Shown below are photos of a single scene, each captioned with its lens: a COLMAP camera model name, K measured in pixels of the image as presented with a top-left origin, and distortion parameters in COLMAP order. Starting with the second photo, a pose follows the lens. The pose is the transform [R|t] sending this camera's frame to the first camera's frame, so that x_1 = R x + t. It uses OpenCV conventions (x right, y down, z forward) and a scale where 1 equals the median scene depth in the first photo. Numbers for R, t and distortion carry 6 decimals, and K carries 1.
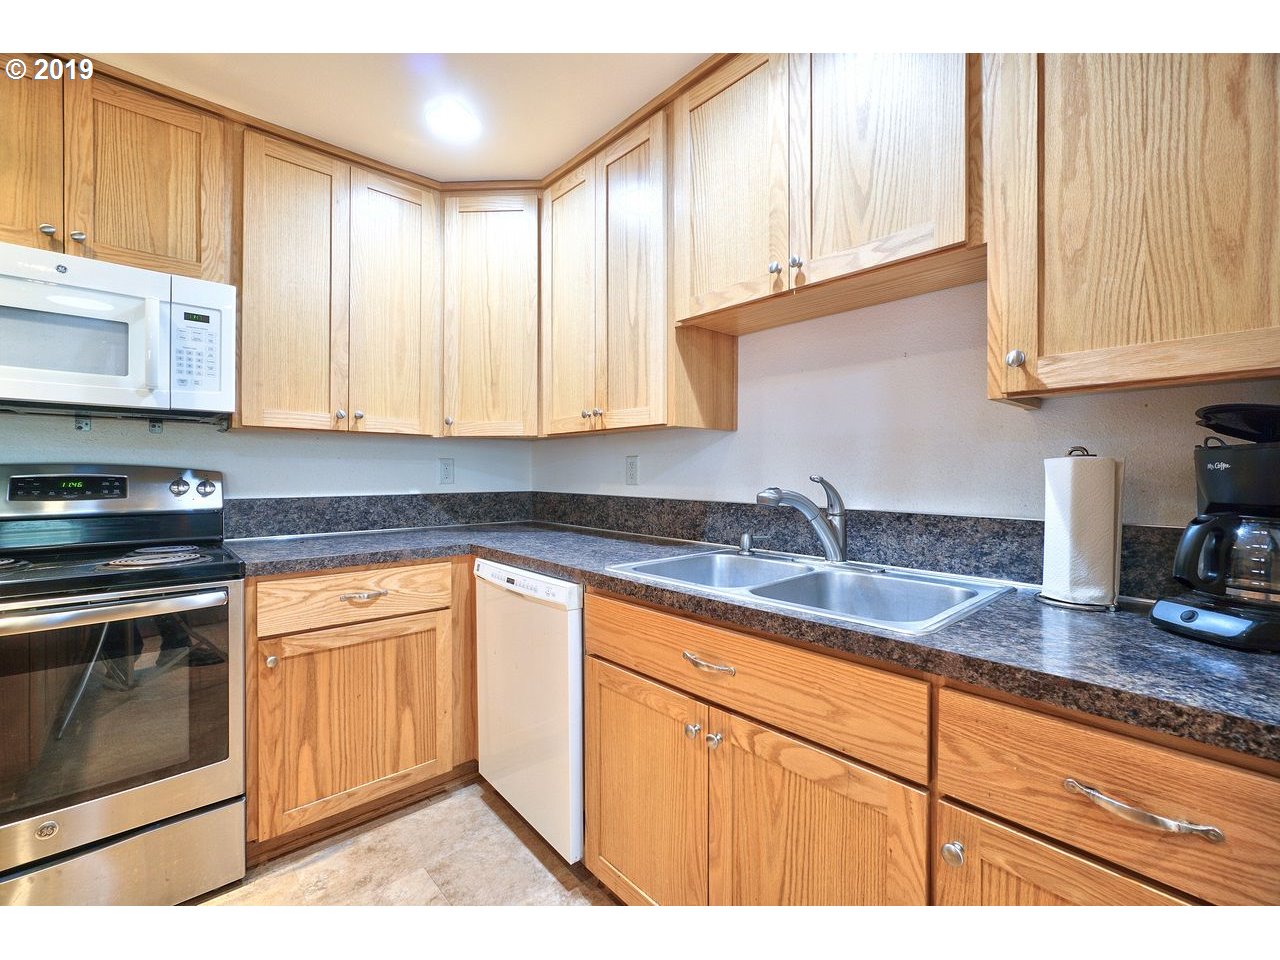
lens RADIAL K [[551.7, 0, 636.0], [0, 551.7, 475.2], [0, 0, 1]] dist [-0.000157, -0.000057]
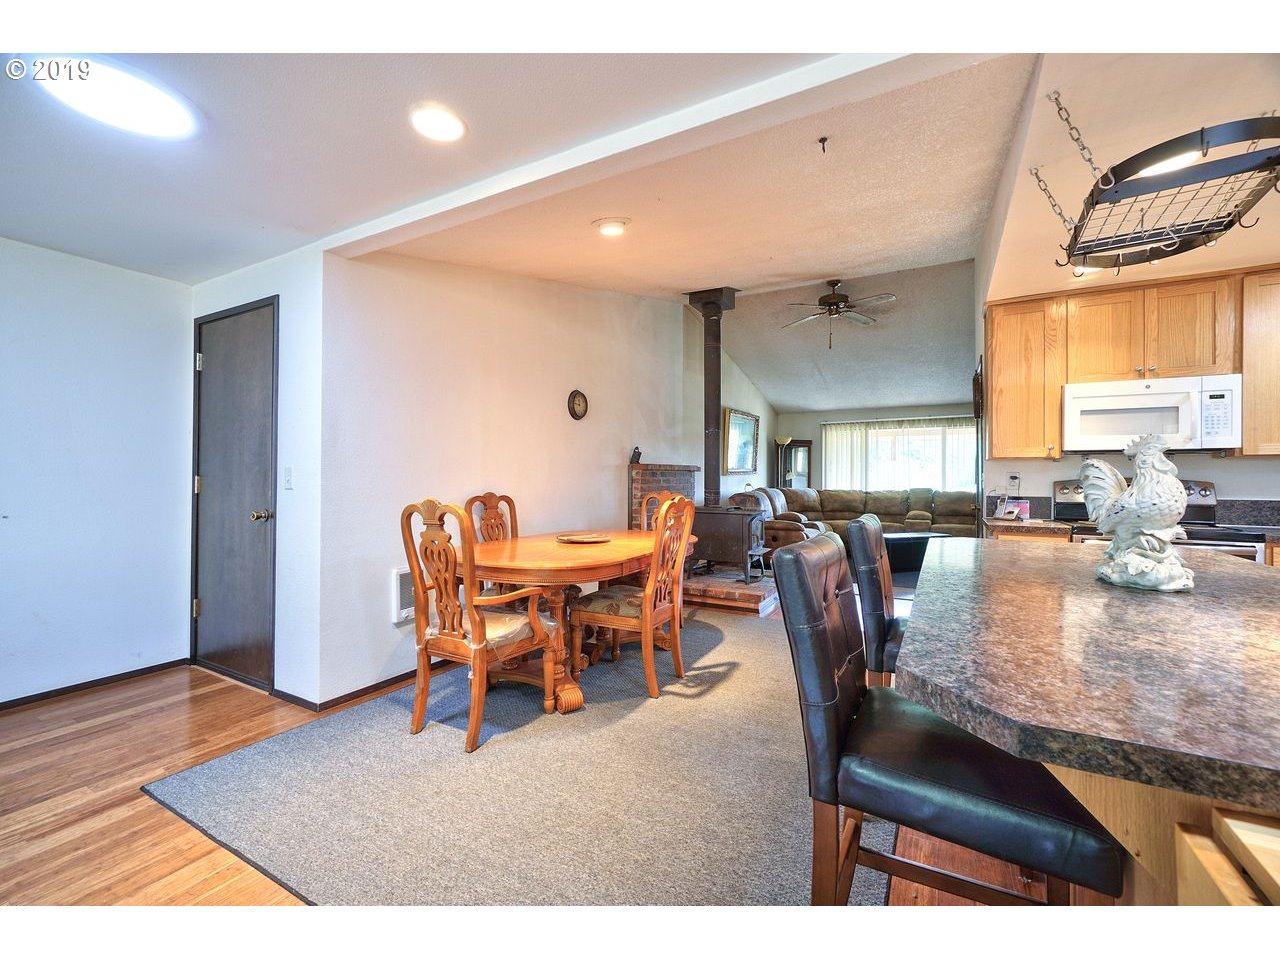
lens RADIAL K [[551.7, 0, 636.0], [0, 551.7, 475.2], [0, 0, 1]] dist [-0.000157, -0.000057]
pose [[0.317454, -0.006080, -0.948254, 0.286873], [-0.009549, 0.999908, -0.009607, 0.004908], [0.948226, 0.012105, 0.317367, -1.278660]]
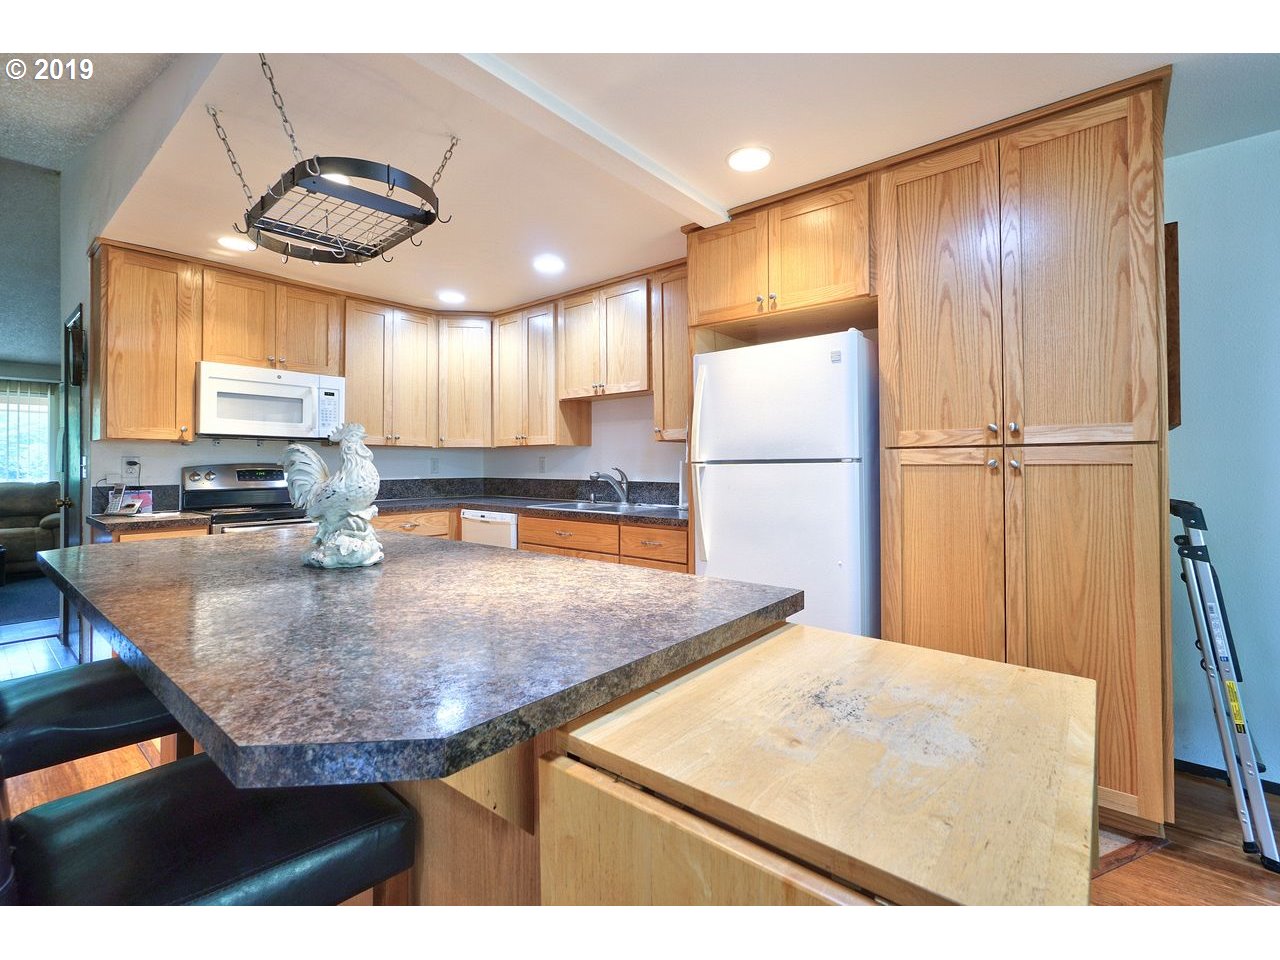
lens RADIAL K [[570.4, 0, 657.2], [0, 570.4, 459.0], [0, 0, 1]] dist [-0.000924, -0.000010]
pose [[0.987057, -0.003296, 0.160334, 0.087756], [0.005844, 0.999864, -0.015424, 0.004087], [-0.160261, 0.016162, 0.986942, -1.274423]]
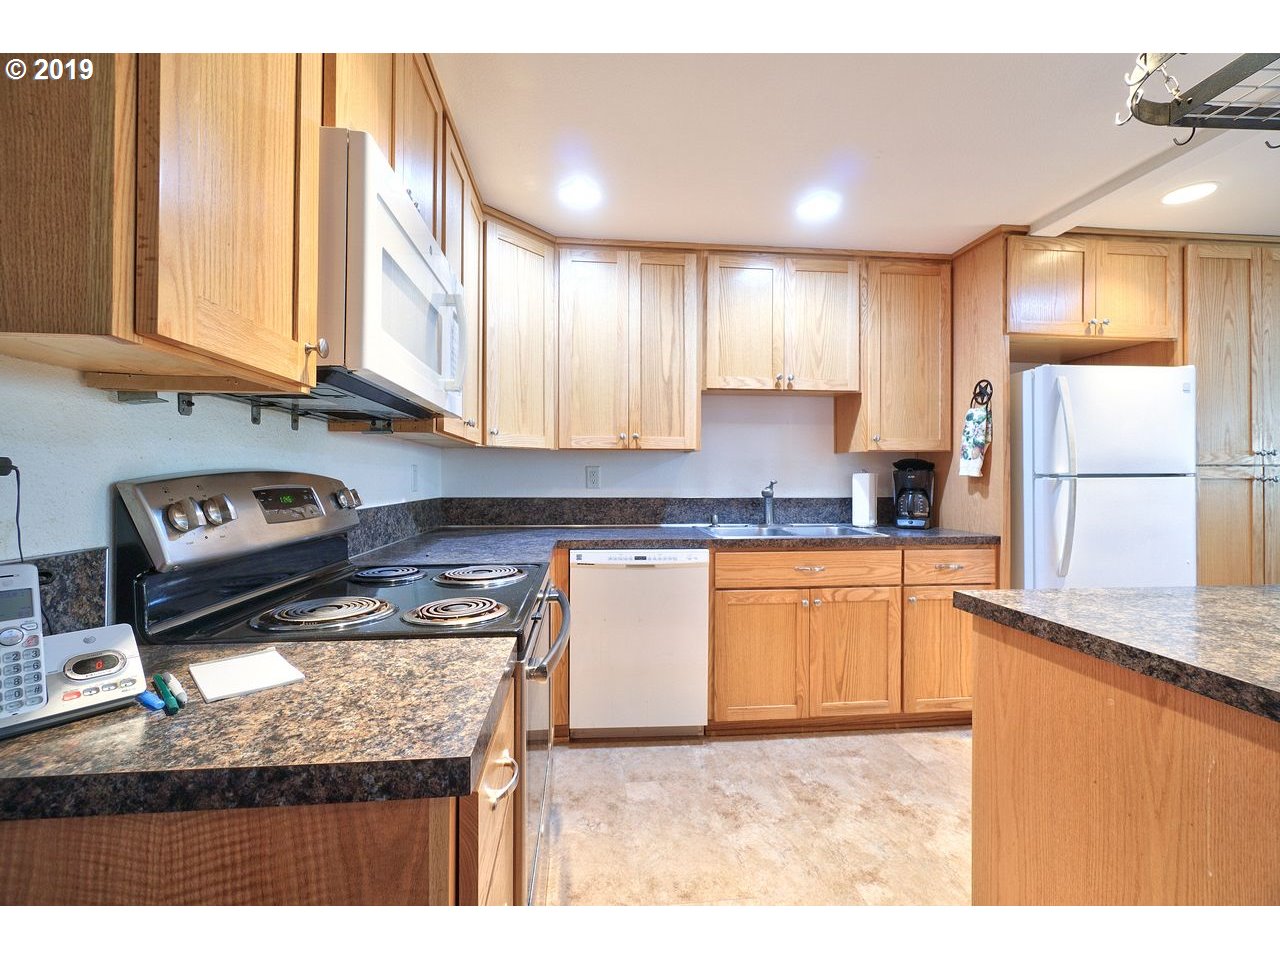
lens RADIAL K [[571.5, 0, 639.6], [0, 571.5, 468.9], [0, 0, 1]] dist [0.000989, 0.000278]
pose [[0.587554, 0.008393, 0.809142, -1.332721], [0.005220, 0.999886, -0.014162, -0.011622], [-0.809168, 0.012545, 0.587443, 0.150242]]
